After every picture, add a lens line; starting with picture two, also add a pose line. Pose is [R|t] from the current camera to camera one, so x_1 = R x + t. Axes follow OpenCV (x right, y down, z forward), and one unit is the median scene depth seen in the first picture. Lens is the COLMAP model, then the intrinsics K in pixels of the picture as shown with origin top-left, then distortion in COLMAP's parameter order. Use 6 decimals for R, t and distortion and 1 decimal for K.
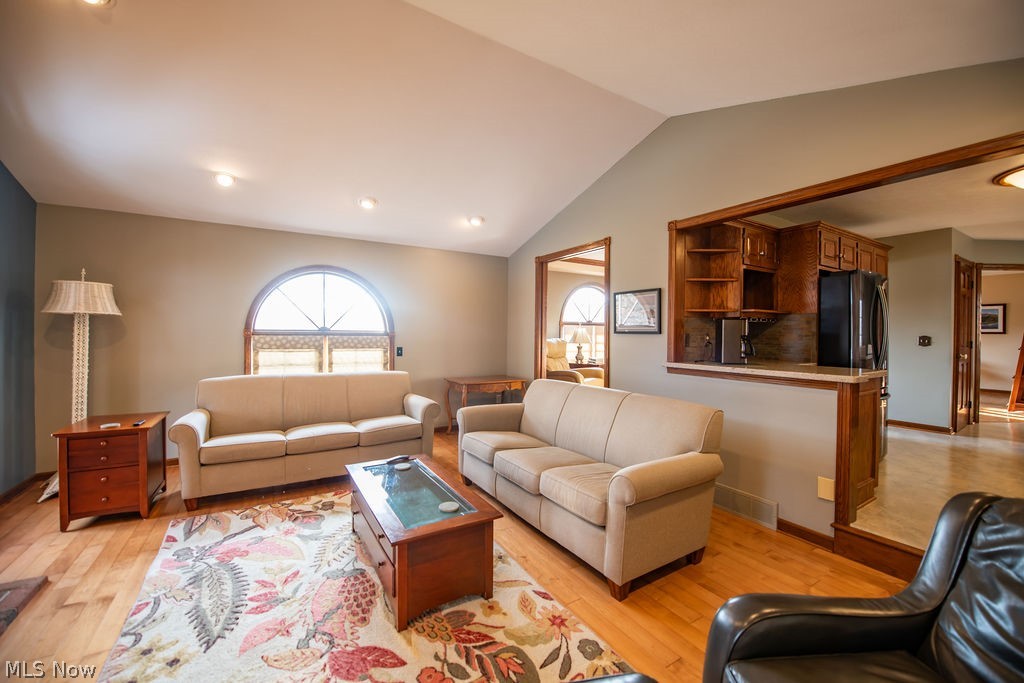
lens RADIAL K [[407.2, 0, 512.2], [0, 407.2, 335.0], [0, 0, 1]] dist [-0.021844, -0.000520]
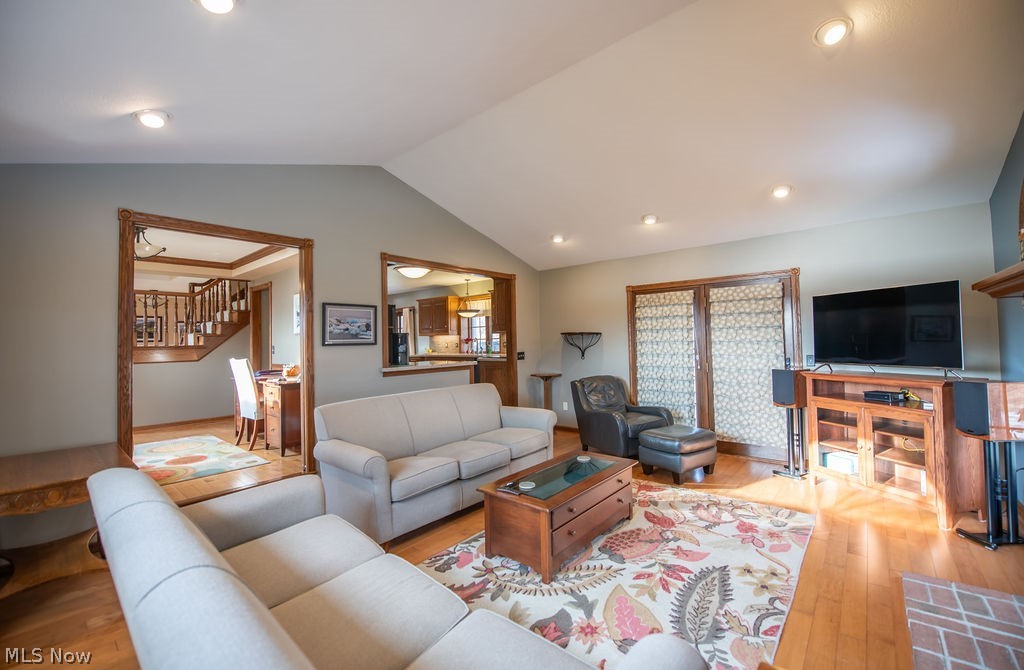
lens RADIAL K [[412.9, 0, 514.5], [0, 412.9, 331.9], [0, 0, 1]] dist [-0.016397, -0.001597]
pose [[-0.305710, 0.014844, 0.952009, -1.253502], [0.022115, 0.999719, -0.008486, -0.031212], [-0.951868, 0.018459, -0.305952, 1.388186]]
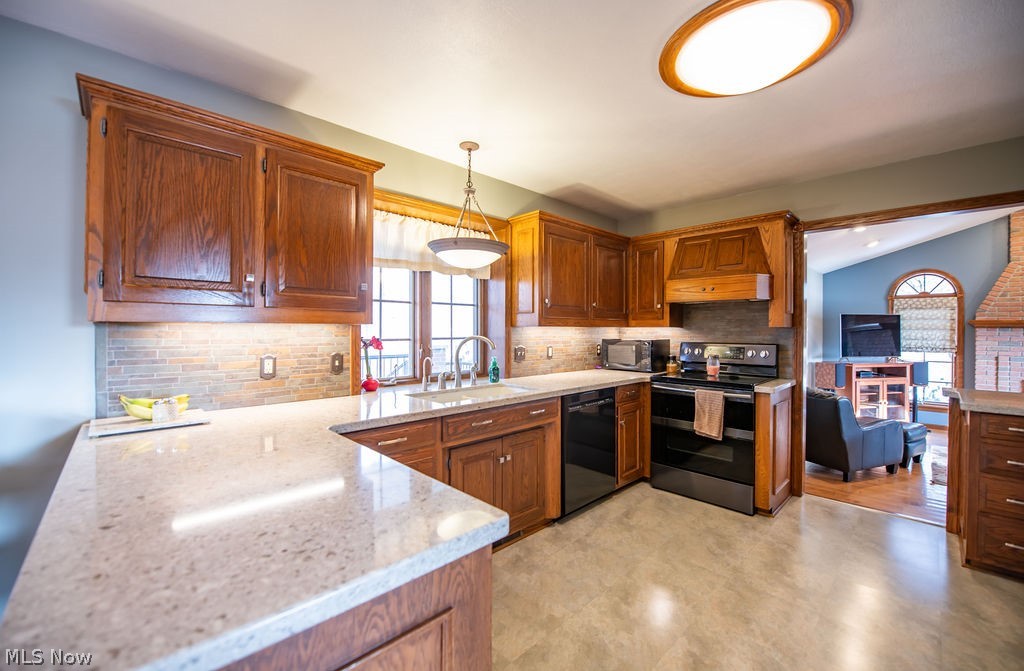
lens RADIAL K [[412.9, 0, 514.7], [0, 412.9, 331.3], [0, 0, 1]] dist [-0.016397, -0.001597]
pose [[-0.977239, -0.012381, -0.211778, 2.108052], [-0.014248, 0.999872, 0.007296, -0.042249], [0.211660, 0.010147, -0.977291, 1.734702]]
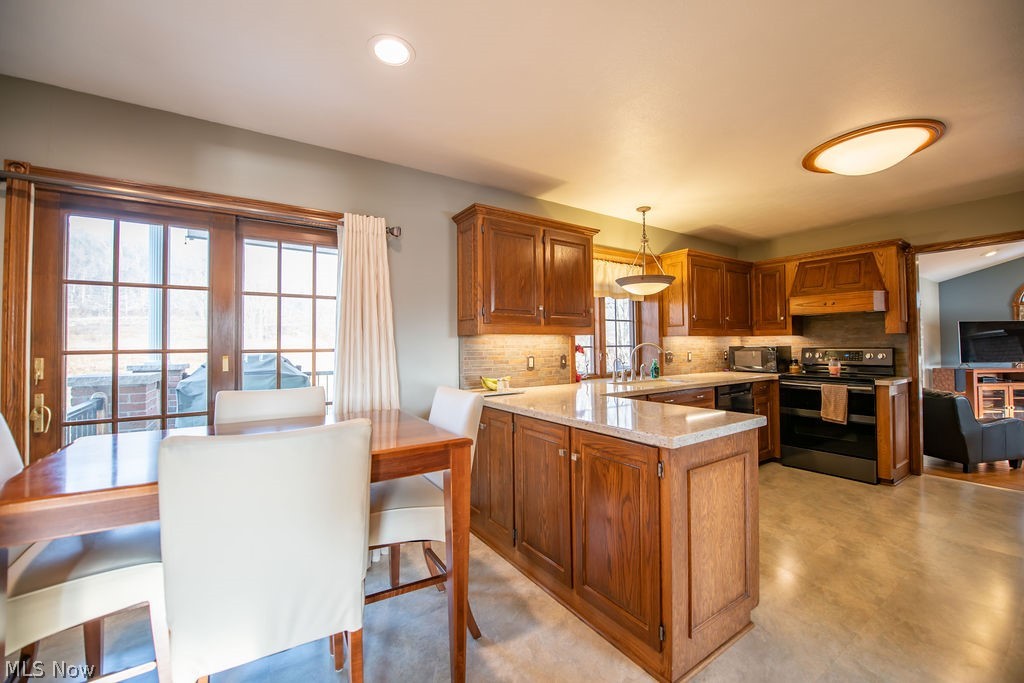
lens RADIAL K [[407.2, 0, 510.7], [0, 407.2, 336.6], [0, 0, 1]] dist [-0.021844, -0.000520]
pose [[-0.999609, -0.001814, -0.027907, 2.506843], [-0.001392, 0.999885, -0.015113, -0.021866], [0.027931, -0.015068, -0.999496, 2.107643]]
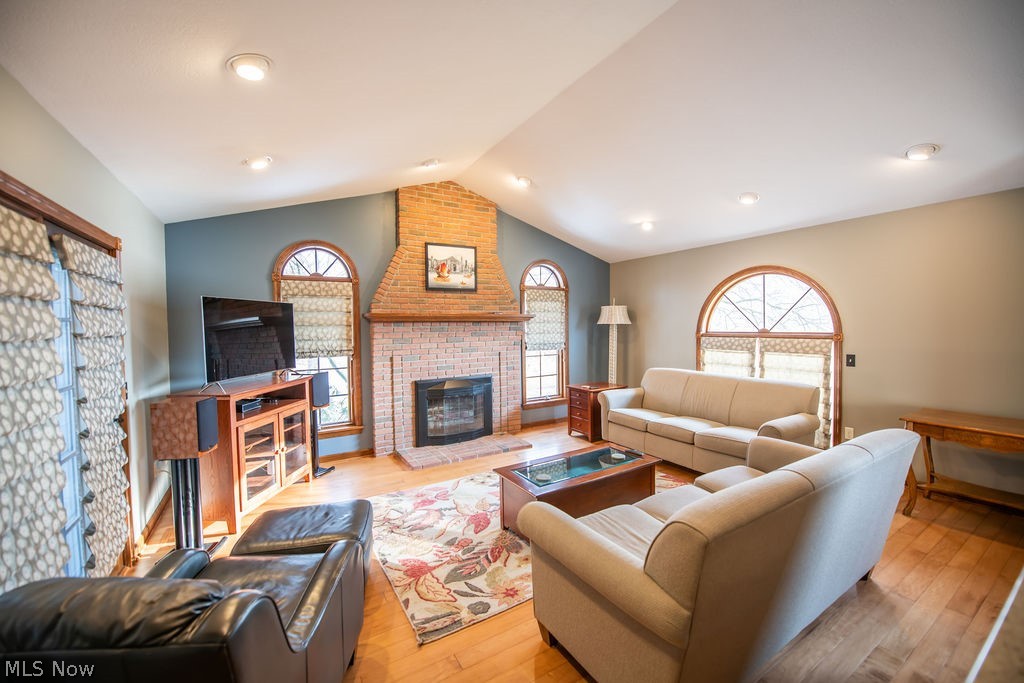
lens RADIAL K [[407.2, 0, 517.4], [0, 407.2, 336.6], [0, 0, 1]] dist [-0.021844, -0.000520]
pose [[-0.003667, 0.021241, -0.999768, 0.942336], [0.010622, 0.999719, 0.021201, -0.051767], [0.999937, -0.010542, -0.003892, 0.753367]]
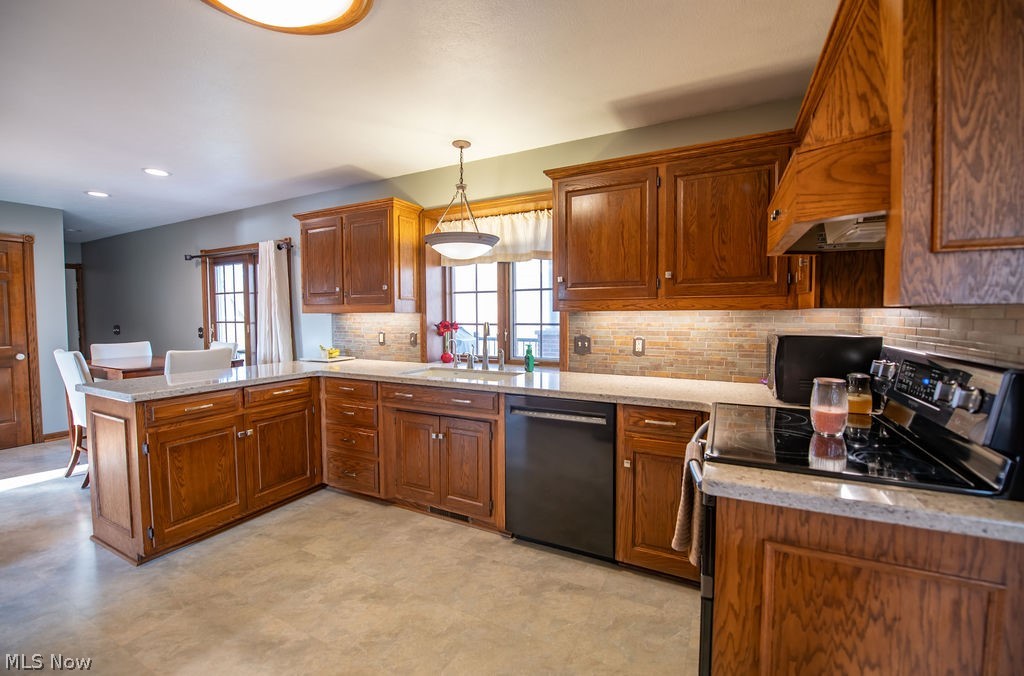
lens RADIAL K [[417.7, 0, 512.5], [0, 417.7, 332.7], [0, 0, 1]] dist [-0.019920, -0.000801]
pose [[-0.515190, -0.045619, 0.855861, 0.993194], [0.004293, 0.998433, 0.055802, -0.053879], [-0.857065, 0.032423, -0.514186, 1.186704]]
